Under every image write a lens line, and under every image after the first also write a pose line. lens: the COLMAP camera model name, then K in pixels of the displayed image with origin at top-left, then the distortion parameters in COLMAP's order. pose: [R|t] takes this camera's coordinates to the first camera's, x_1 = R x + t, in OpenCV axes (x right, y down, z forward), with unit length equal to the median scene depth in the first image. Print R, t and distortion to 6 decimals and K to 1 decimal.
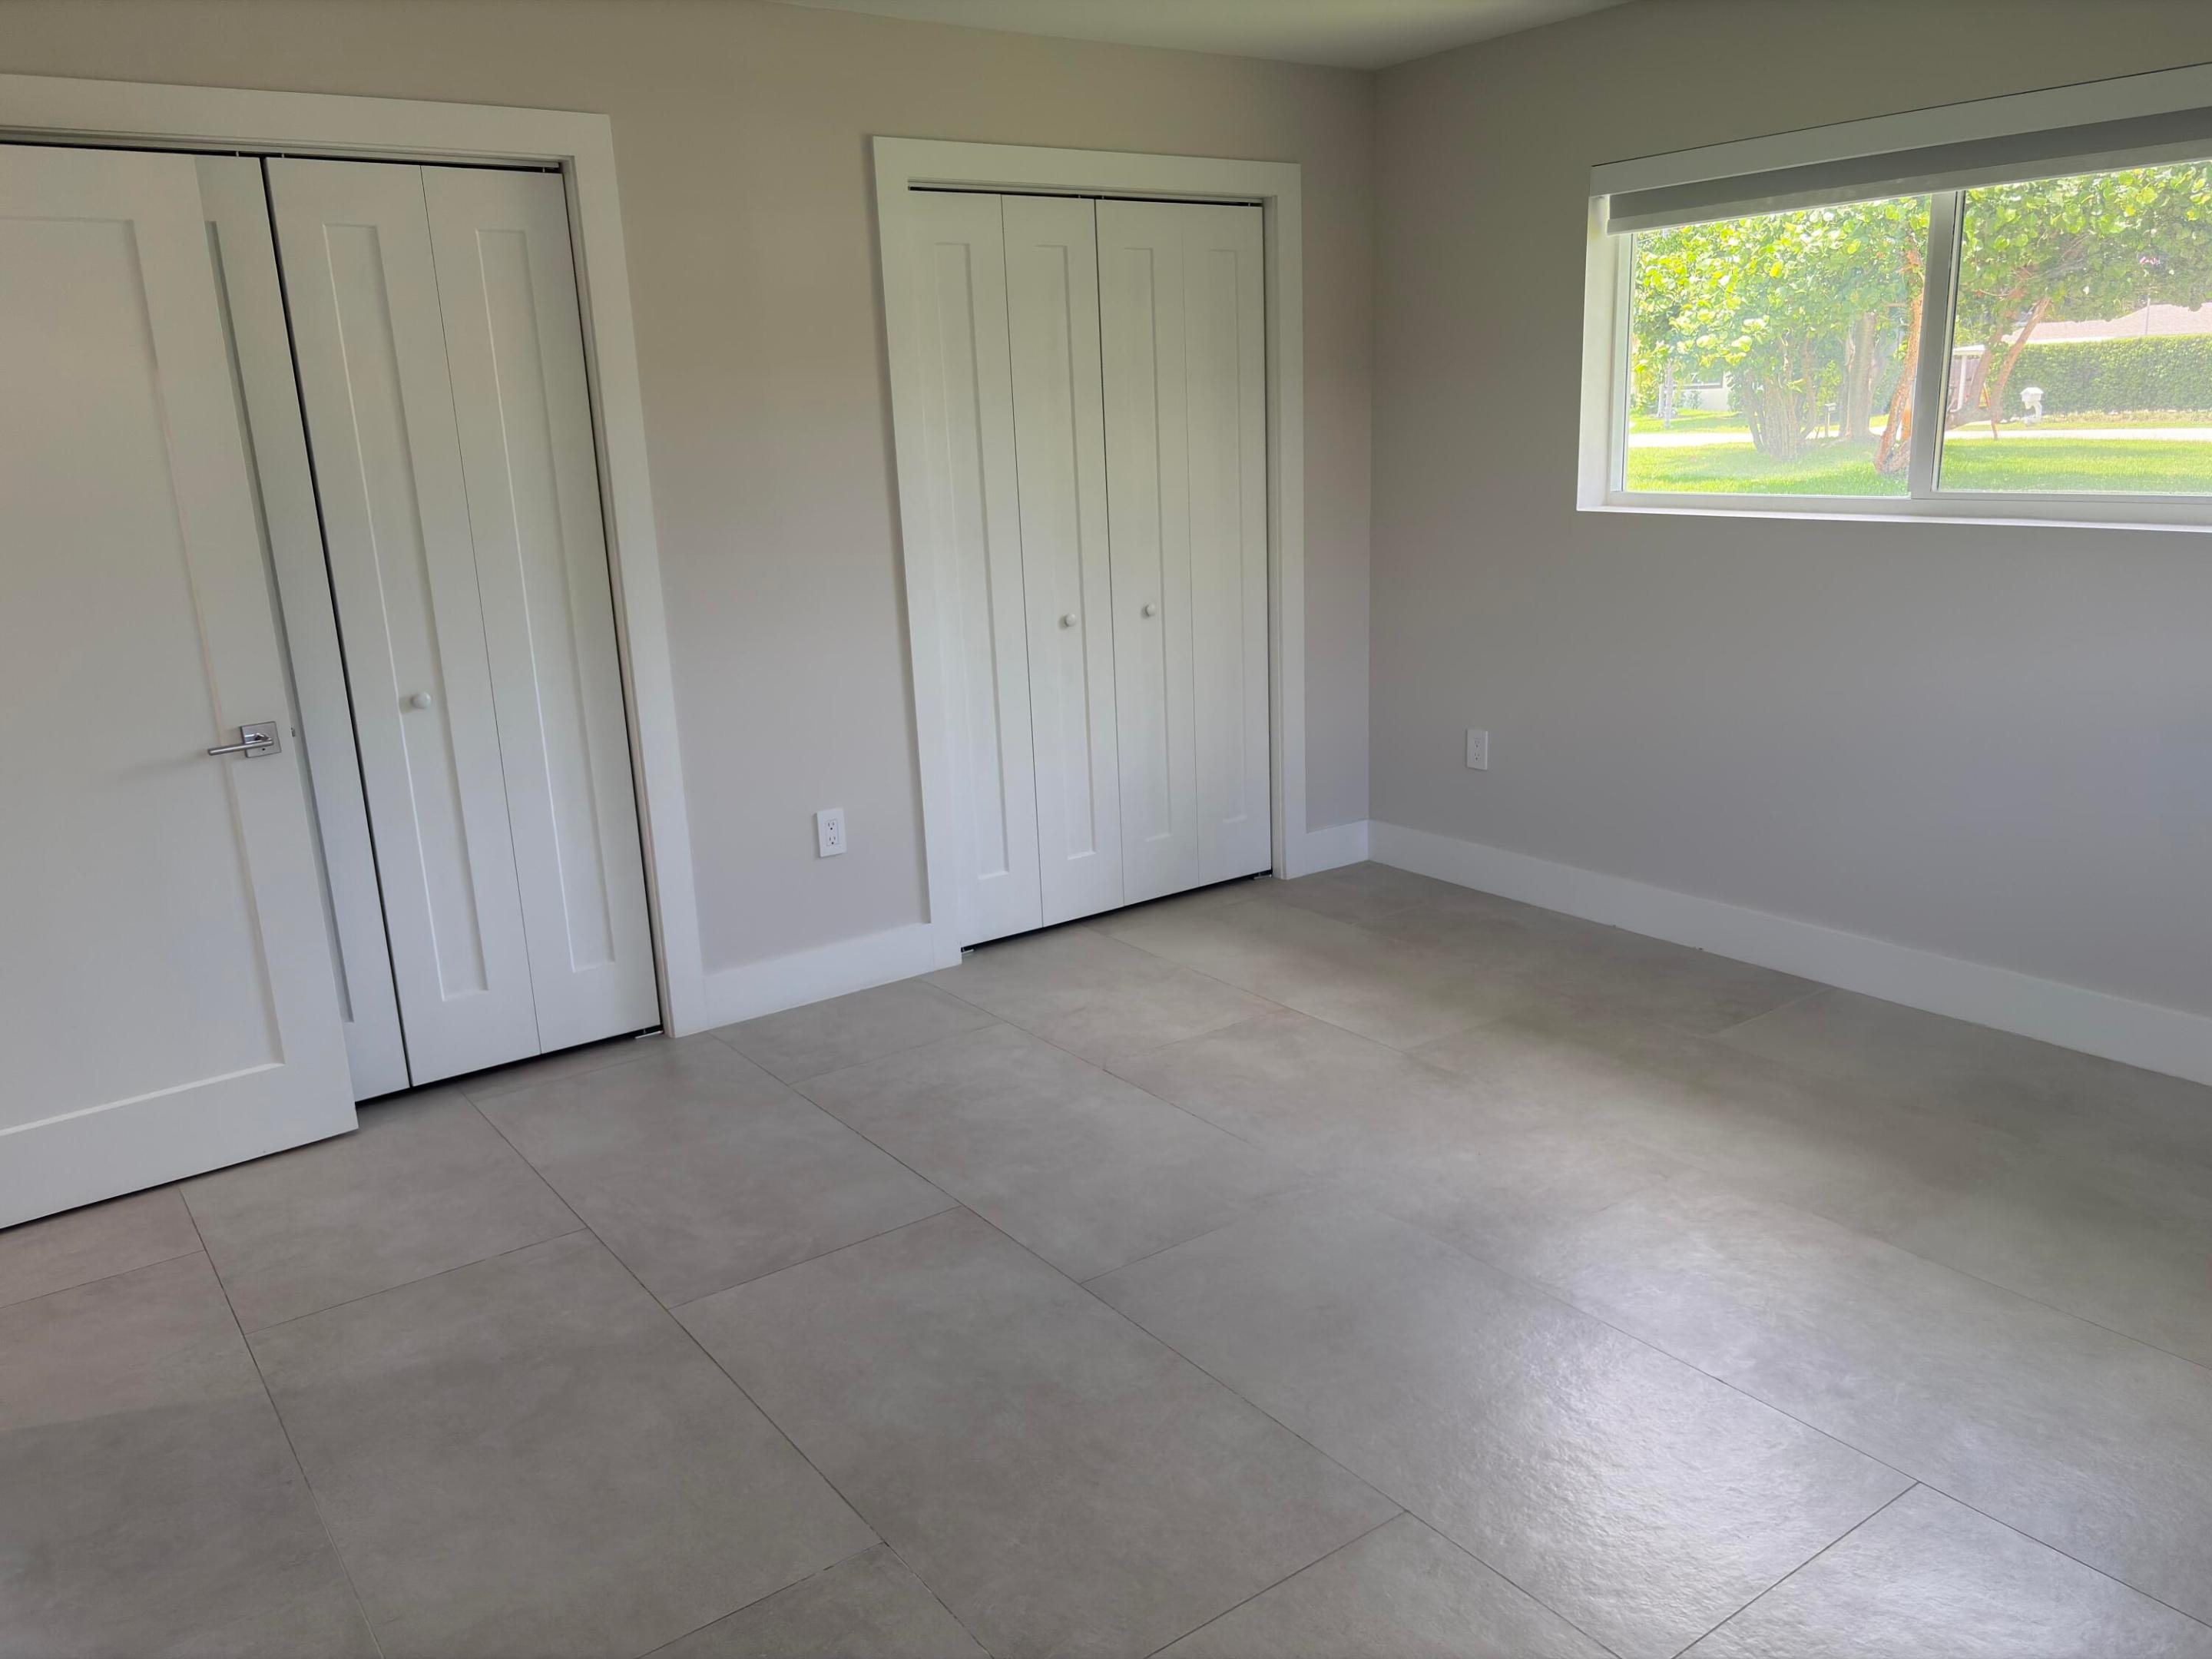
lens RADIAL K [[1666.5, 0, 1130.3], [0, 1666.5, 836.7], [0, 0, 1]] dist [0.020486, -0.014446]
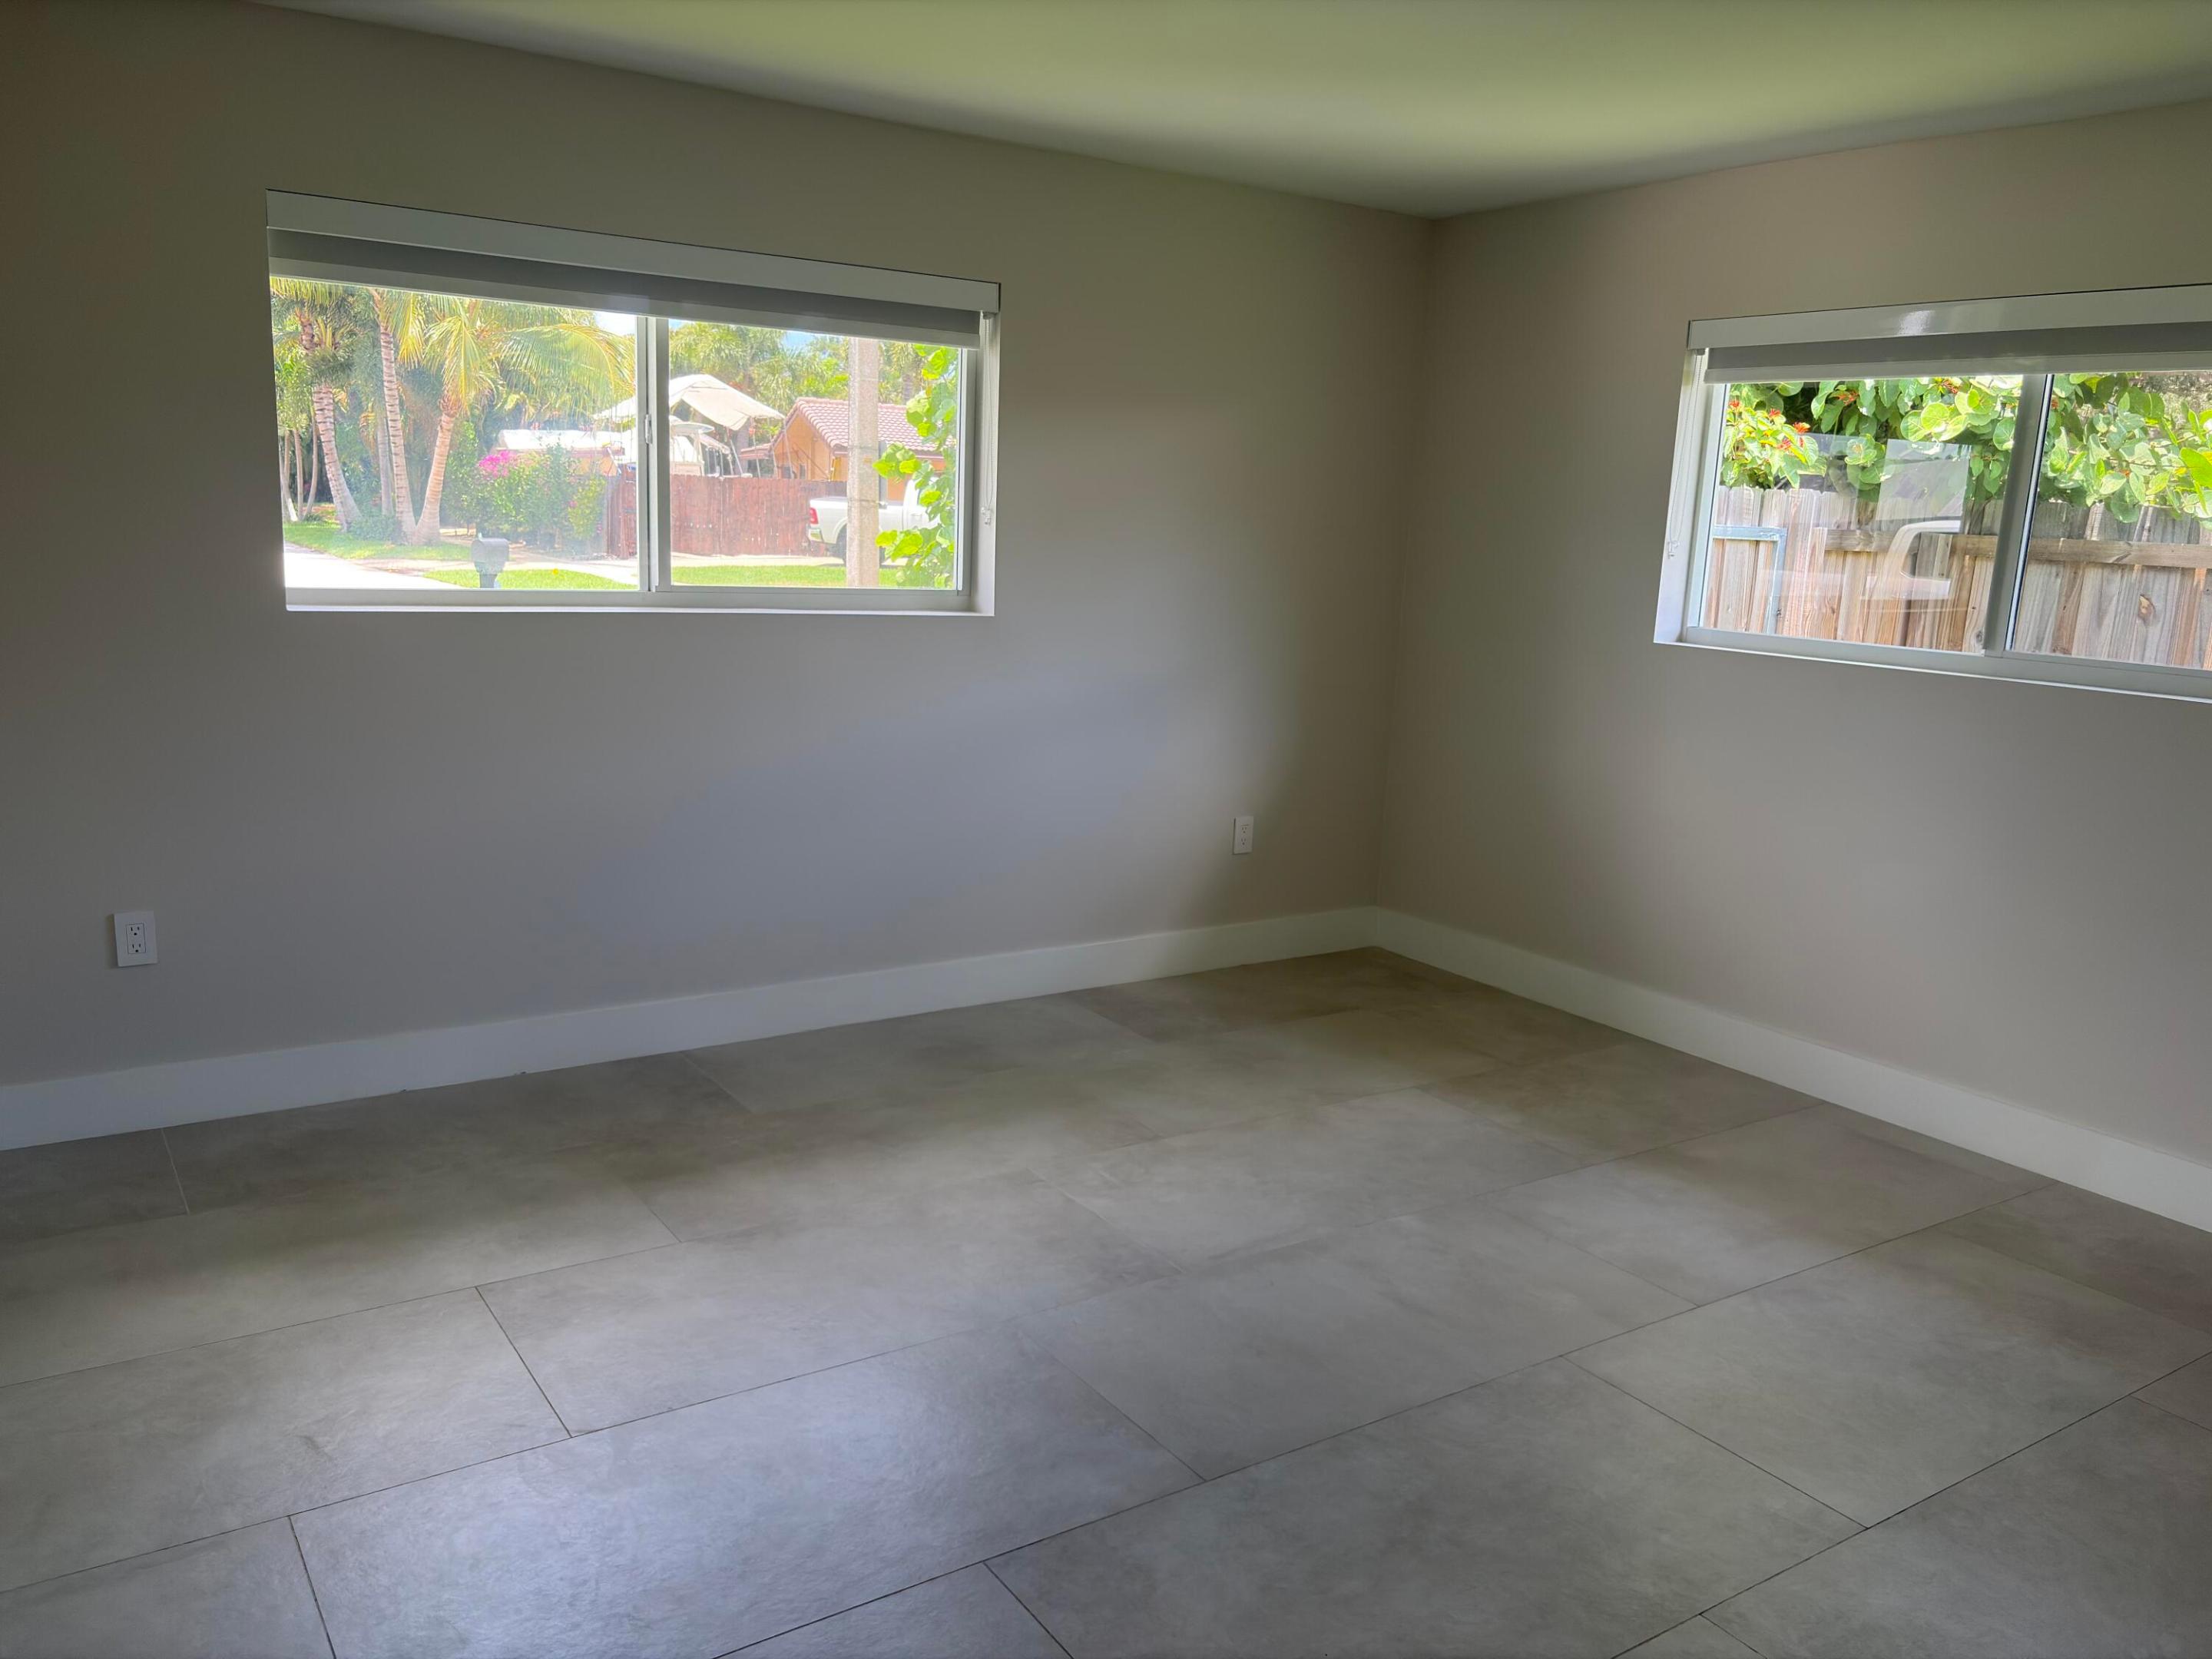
lens RADIAL K [[1666.5, 0, 1130.3], [0, 1666.5, 836.7], [0, 0, 1]] dist [0.020486, -0.014446]
pose [[0.032668, -0.153845, 0.987555, -0.636790], [0.204943, 0.968117, 0.144038, -0.145691], [-0.978229, 0.197687, 0.063156, 0.690294]]
